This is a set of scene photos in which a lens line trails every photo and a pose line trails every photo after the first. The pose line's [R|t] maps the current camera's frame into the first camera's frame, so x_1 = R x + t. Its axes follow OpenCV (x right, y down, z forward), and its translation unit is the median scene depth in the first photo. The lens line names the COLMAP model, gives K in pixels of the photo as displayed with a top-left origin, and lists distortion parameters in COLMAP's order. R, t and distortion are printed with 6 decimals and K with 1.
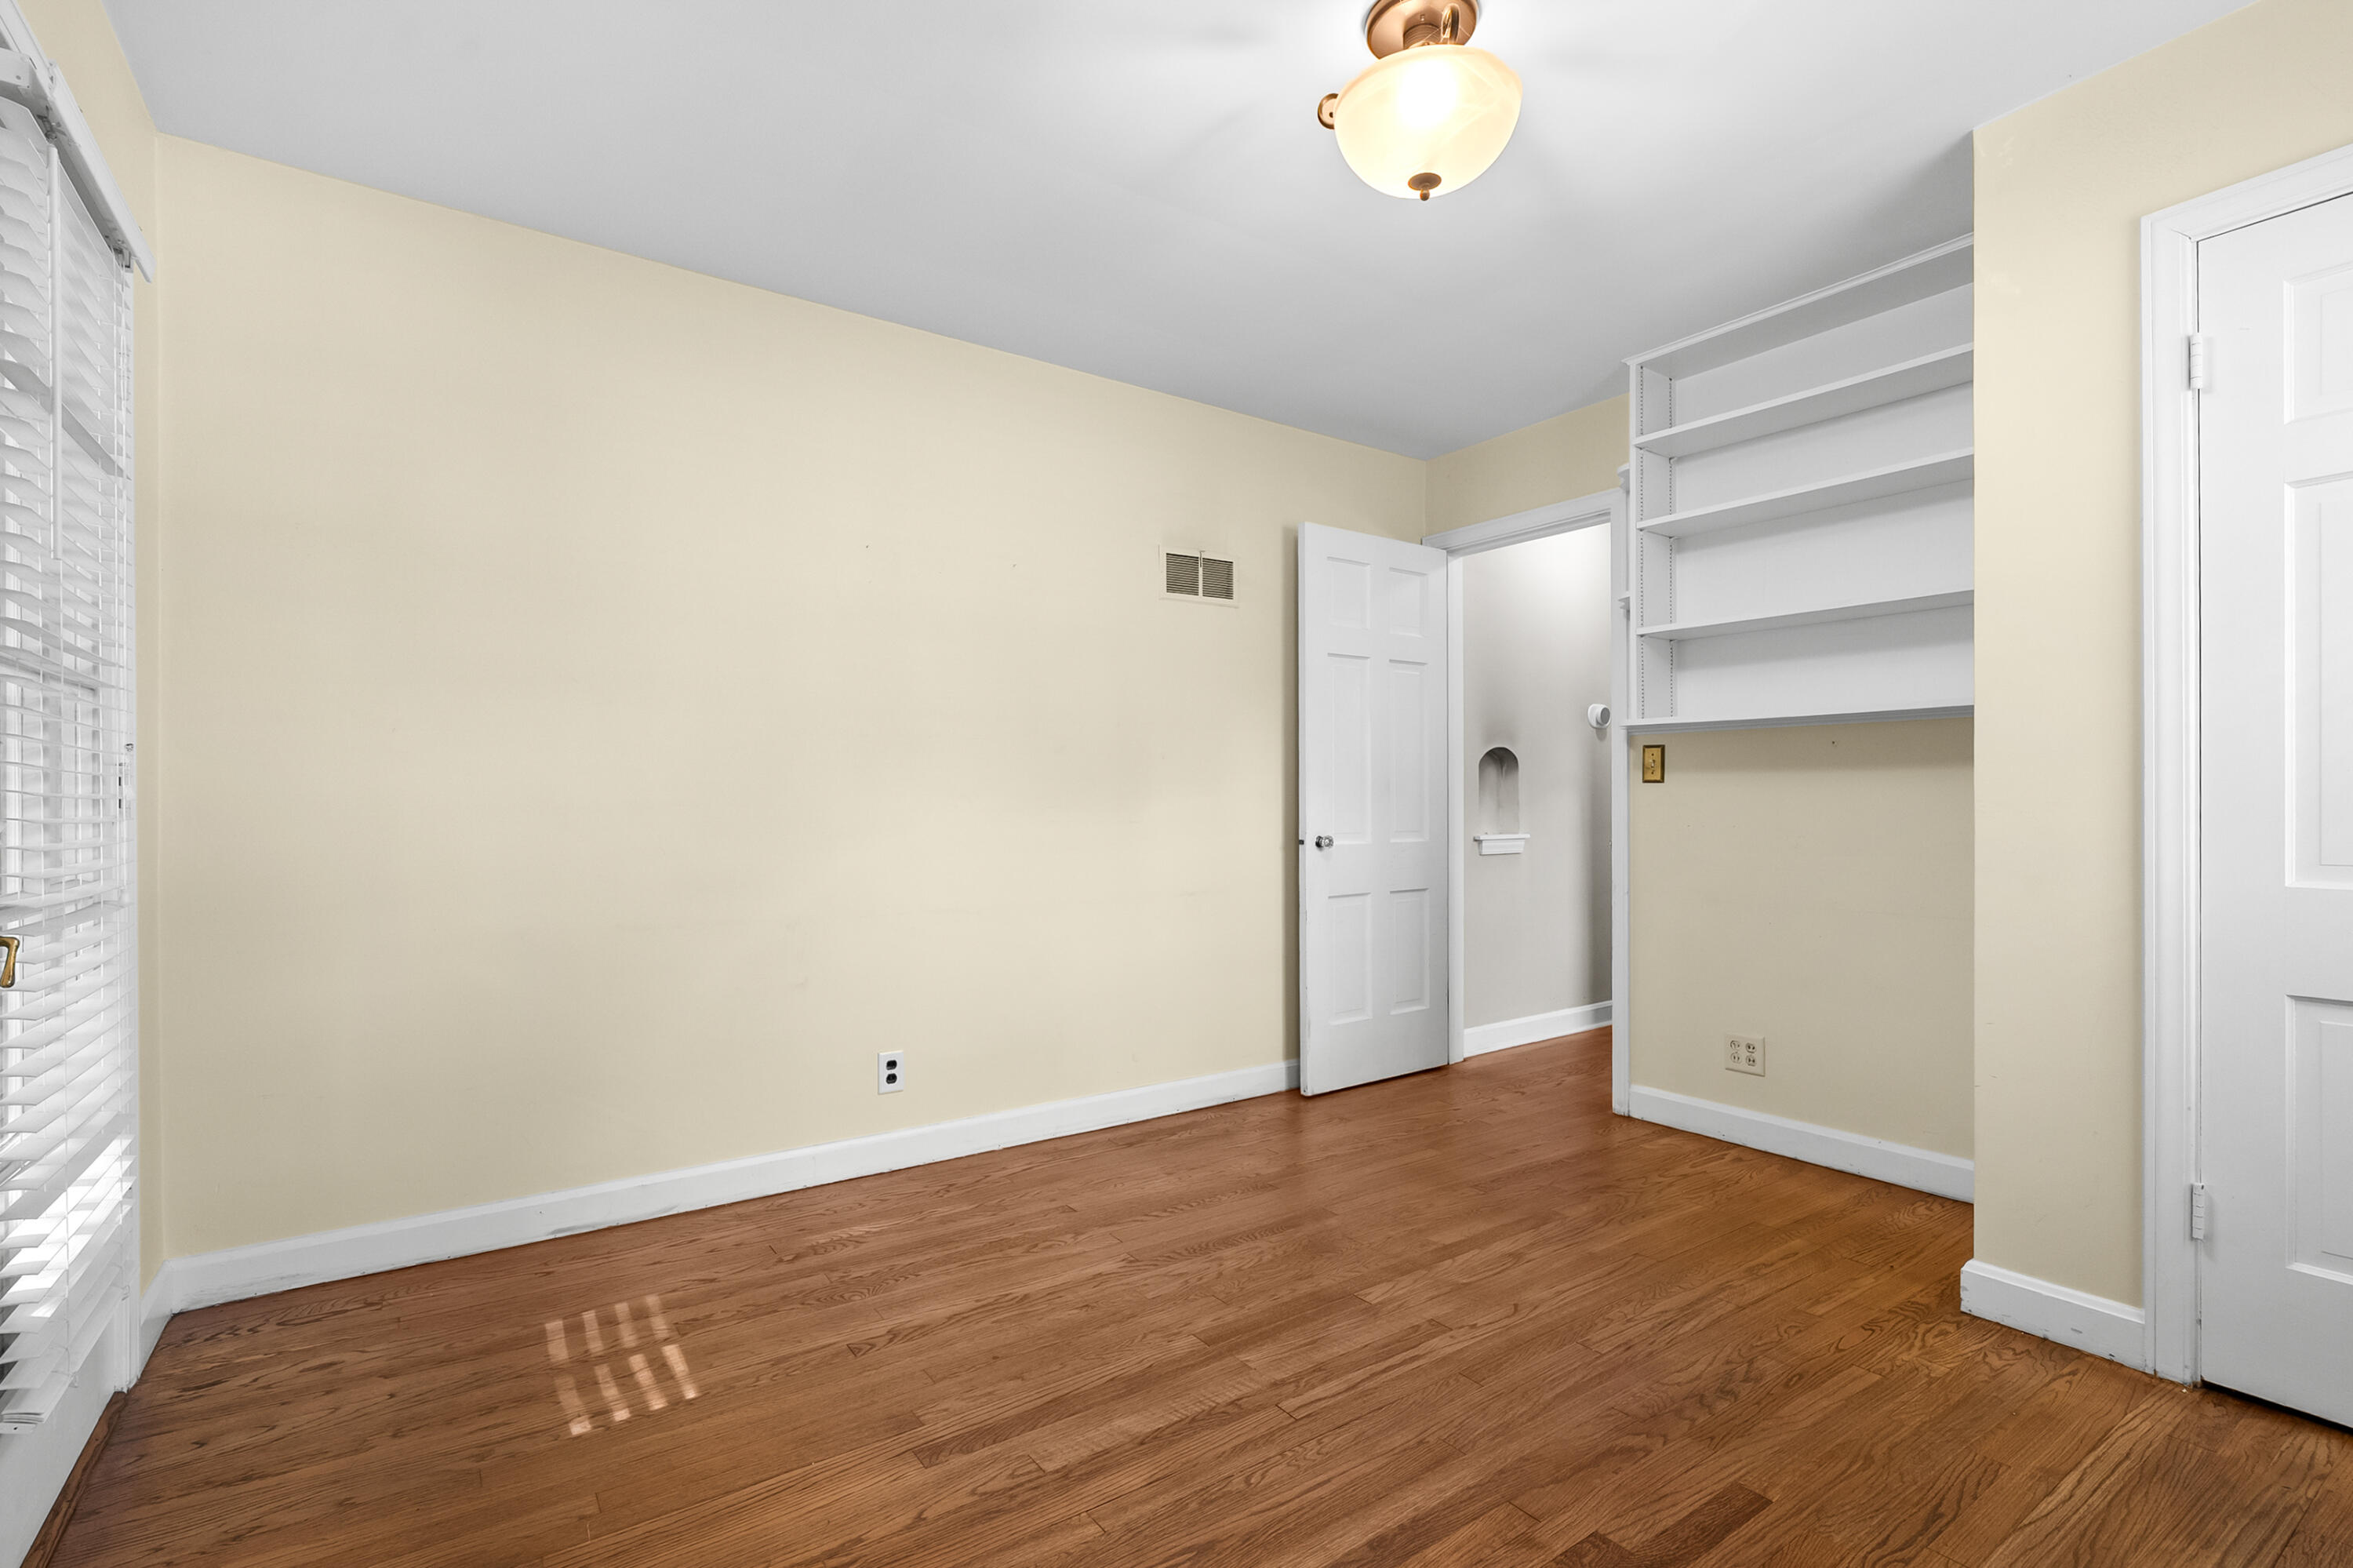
lens RADIAL K [[1075.9, 0, 1172.6], [0, 1075.9, 794.9], [0, 0, 1]] dist [-0.002398, 0.002399]
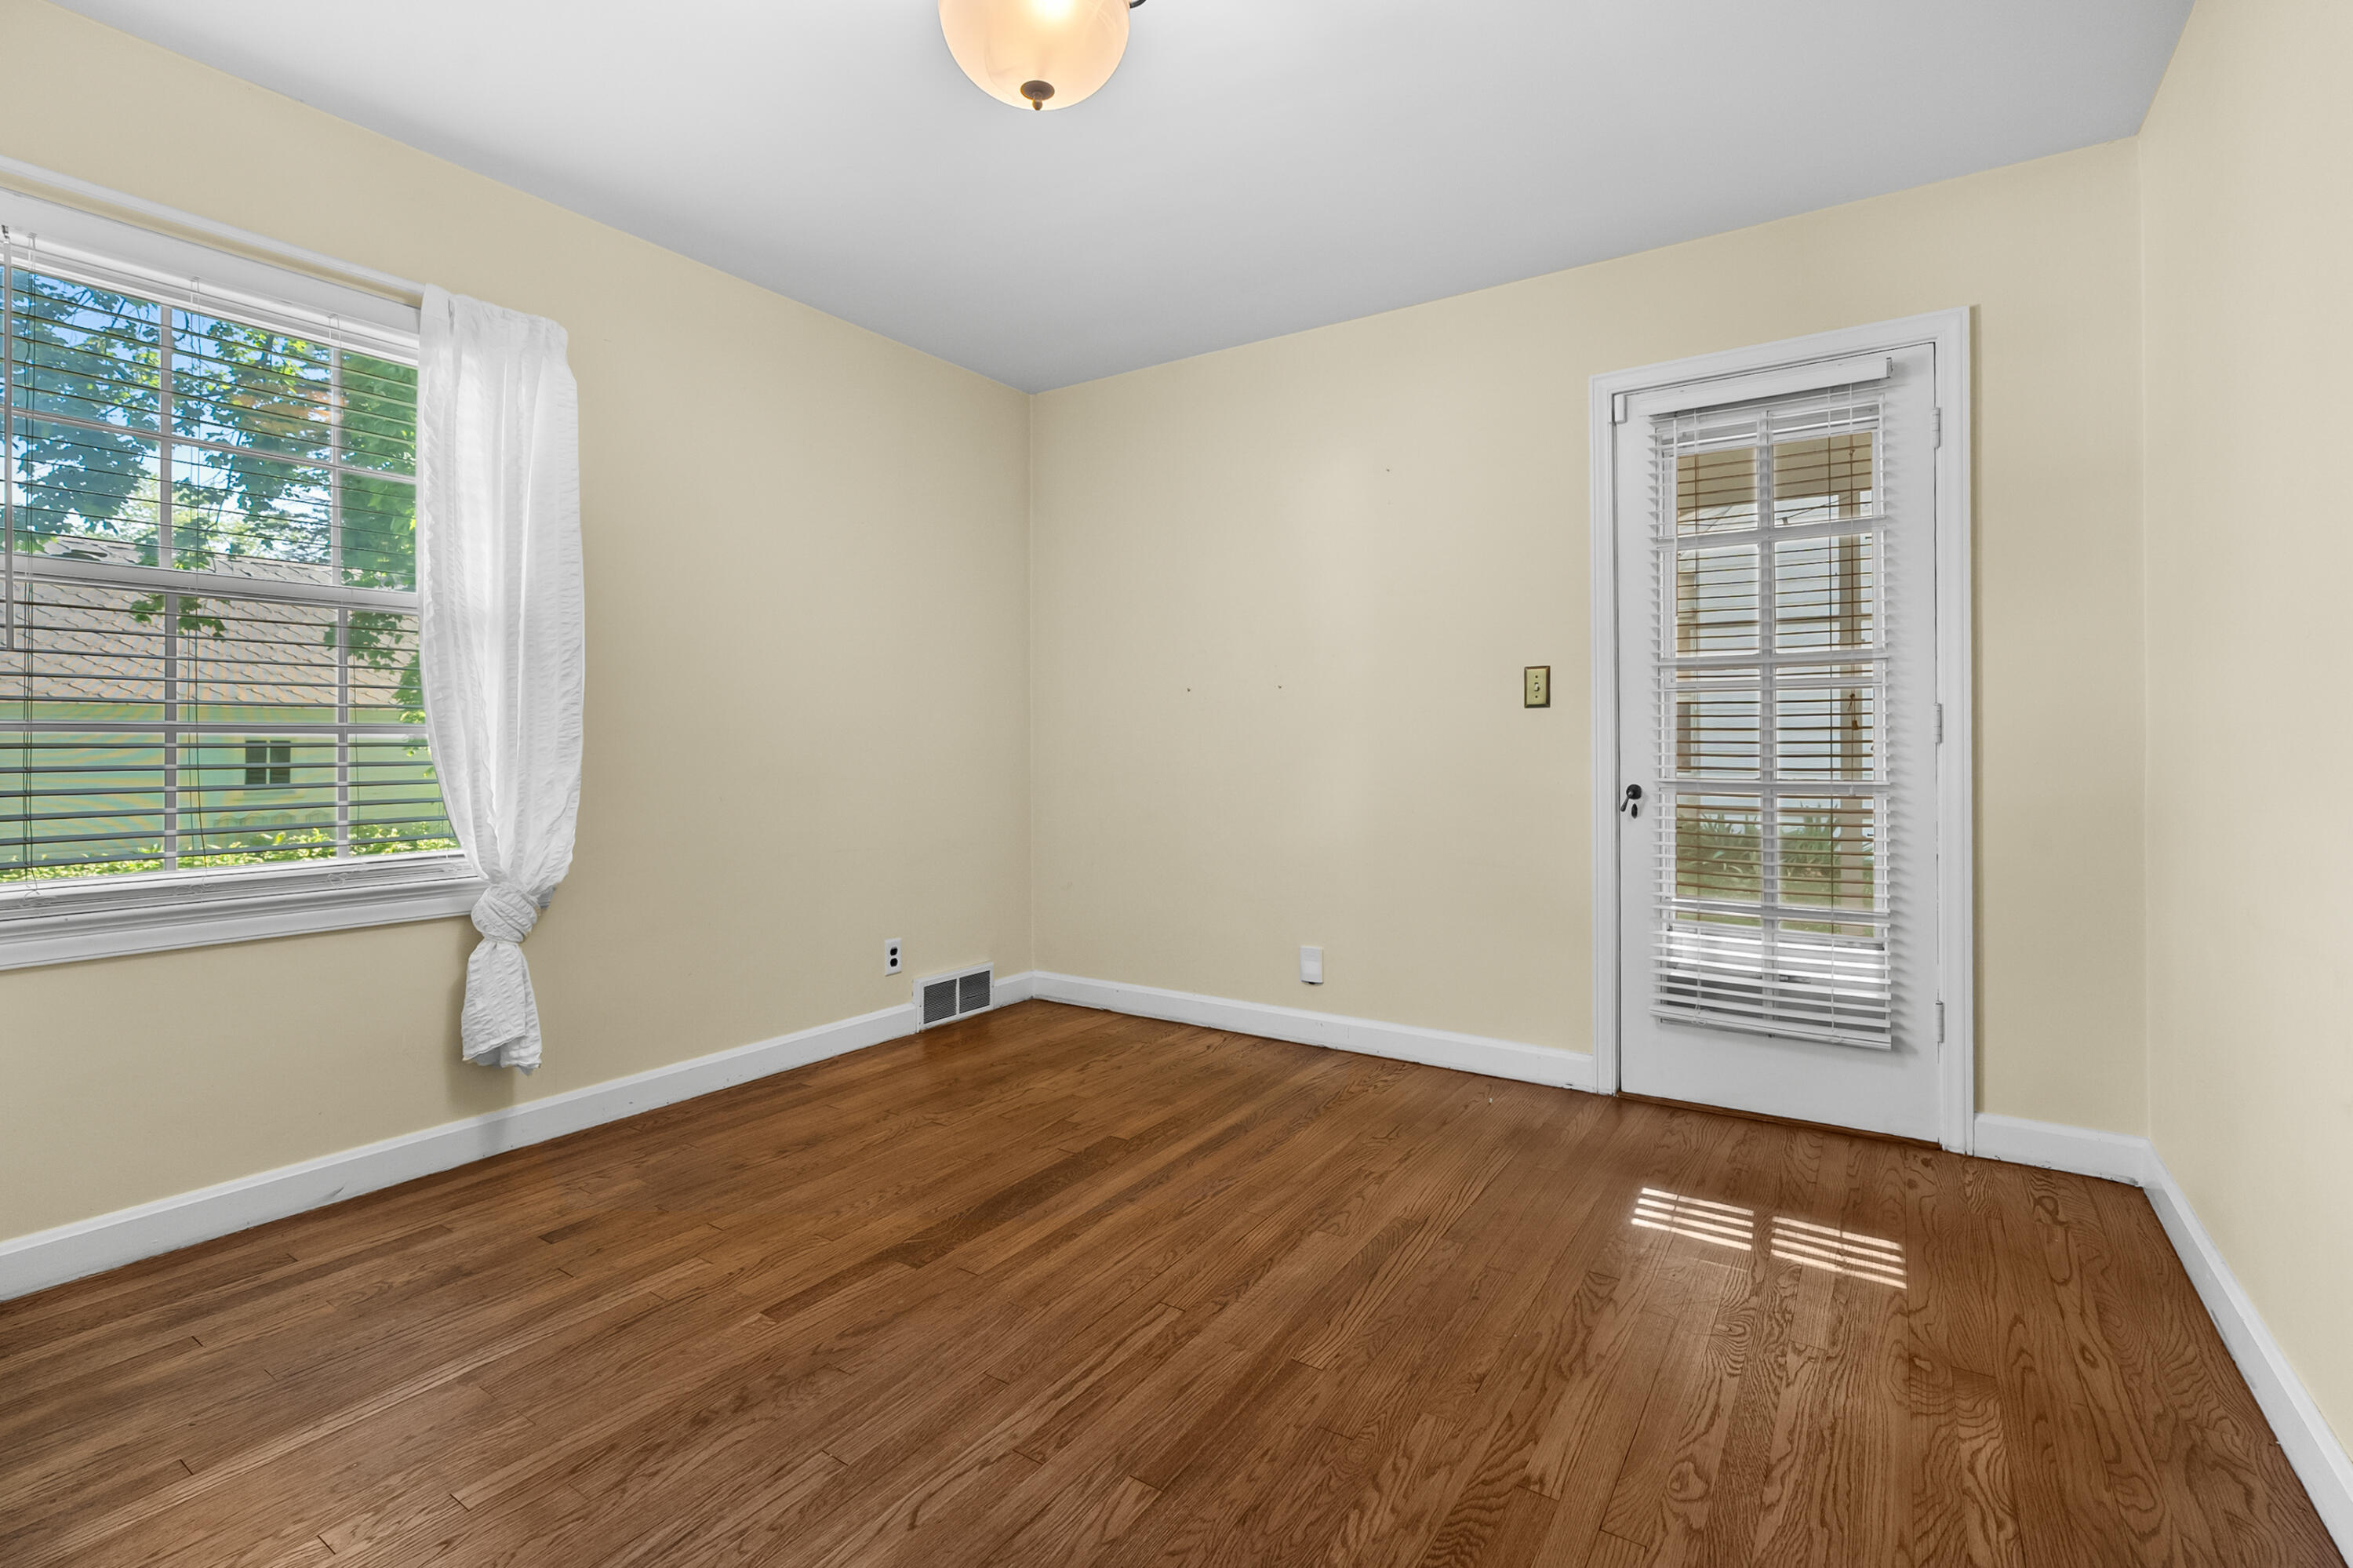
lens RADIAL K [[1075.9, 0, 1177.4], [0, 1075.9, 767.5], [0, 0, 1]] dist [-0.002398, 0.002399]
pose [[-0.929225, 0.012484, -0.369304, 0.450183], [0.007713, 0.999867, 0.014393, 0.025592], [0.369435, 0.010526, -0.929197, 1.836938]]
